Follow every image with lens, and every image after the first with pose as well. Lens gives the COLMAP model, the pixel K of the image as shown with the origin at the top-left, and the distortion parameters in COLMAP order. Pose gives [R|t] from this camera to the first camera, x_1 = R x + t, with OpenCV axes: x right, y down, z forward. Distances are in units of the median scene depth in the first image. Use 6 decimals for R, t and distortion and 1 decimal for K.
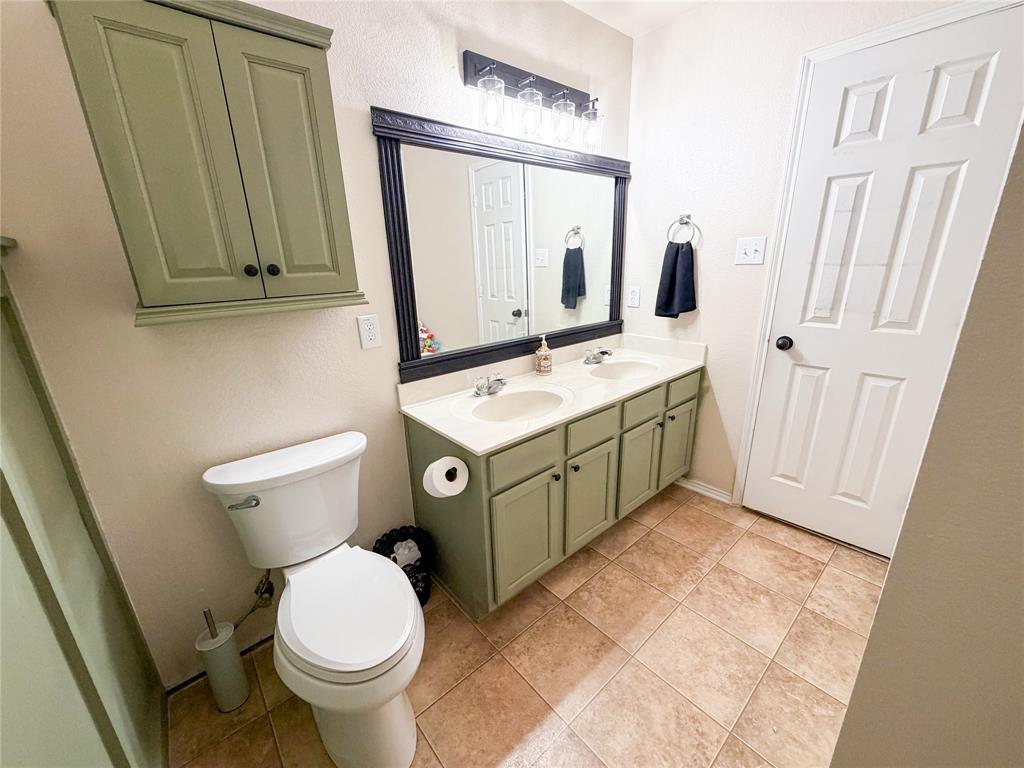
lens RADIAL K [[409.4, 0, 509.6], [0, 409.4, 385.1], [0, 0, 1]] dist [-0.001725, 0.000027]
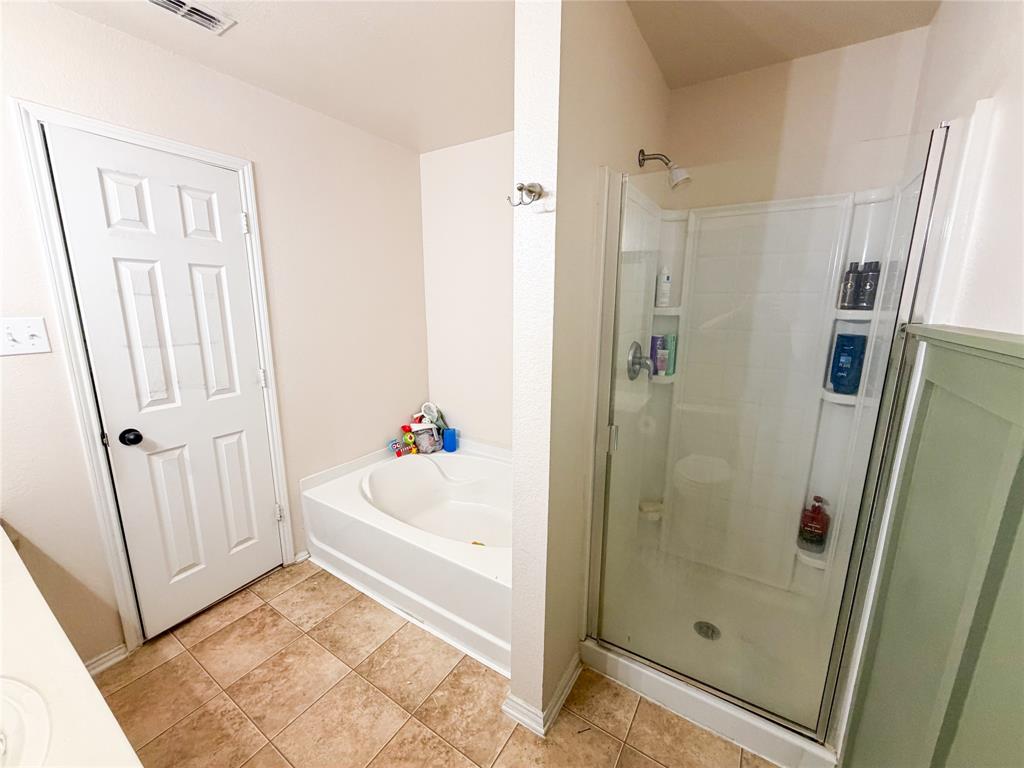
lens RADIAL K [[409.4, 0, 509.6], [0, 409.4, 385.1], [0, 0, 1]] dist [-0.001725, 0.000027]
pose [[-0.281195, -0.168280, 0.944781, -0.379233], [0.288278, 0.924222, 0.250418, -0.207279], [-0.915328, 0.342776, -0.211375, 0.455645]]
